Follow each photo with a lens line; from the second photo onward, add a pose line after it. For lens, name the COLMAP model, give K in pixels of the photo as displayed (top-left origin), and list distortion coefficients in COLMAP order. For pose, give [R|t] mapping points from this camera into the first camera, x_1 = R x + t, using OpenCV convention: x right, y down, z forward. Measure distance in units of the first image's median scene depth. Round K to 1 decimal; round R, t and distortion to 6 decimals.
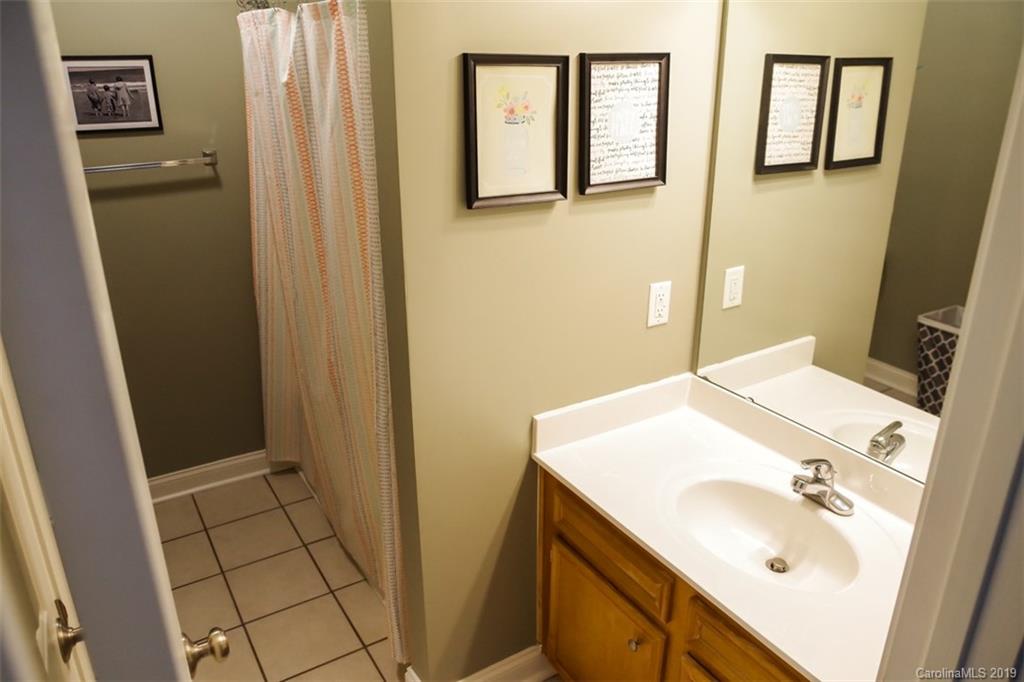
lens RADIAL K [[739.1, 0, 506.0], [0, 739.1, 343.3], [0, 0, 1]] dist [-0.066638, 0.039096]
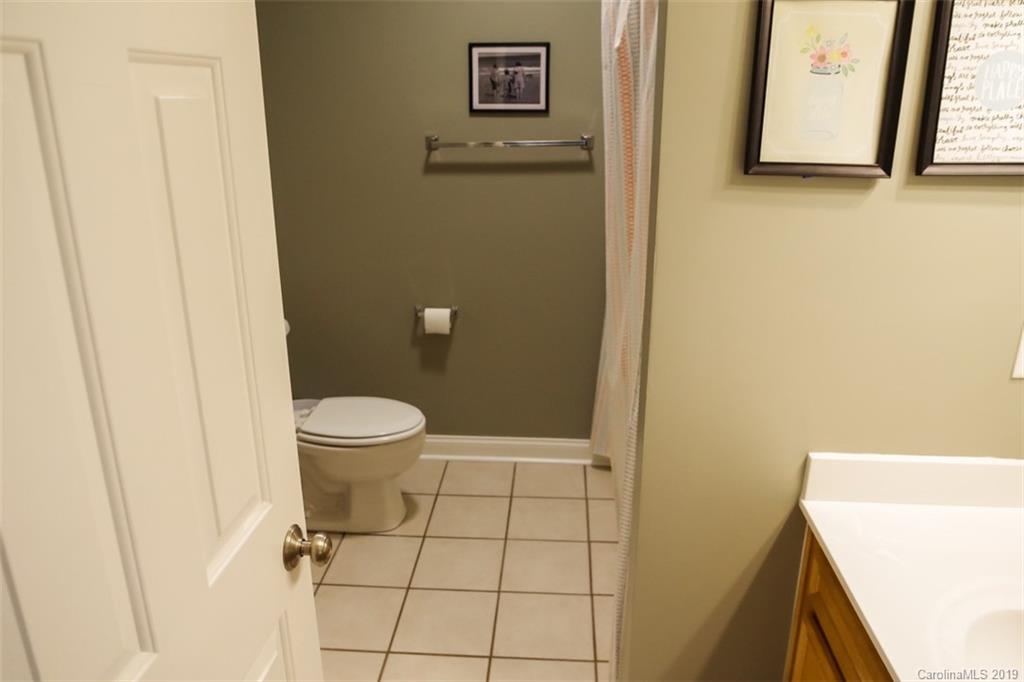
lens RADIAL K [[739.1, 0, 510.8], [0, 739.1, 338.7], [0, 0, 1]] dist [-0.066638, 0.039096]
pose [[0.807400, 0.181968, -0.561242, 0.207495], [-0.212743, 0.977049, 0.010732, 0.040633], [0.550314, 0.110735, 0.827582, 0.173509]]
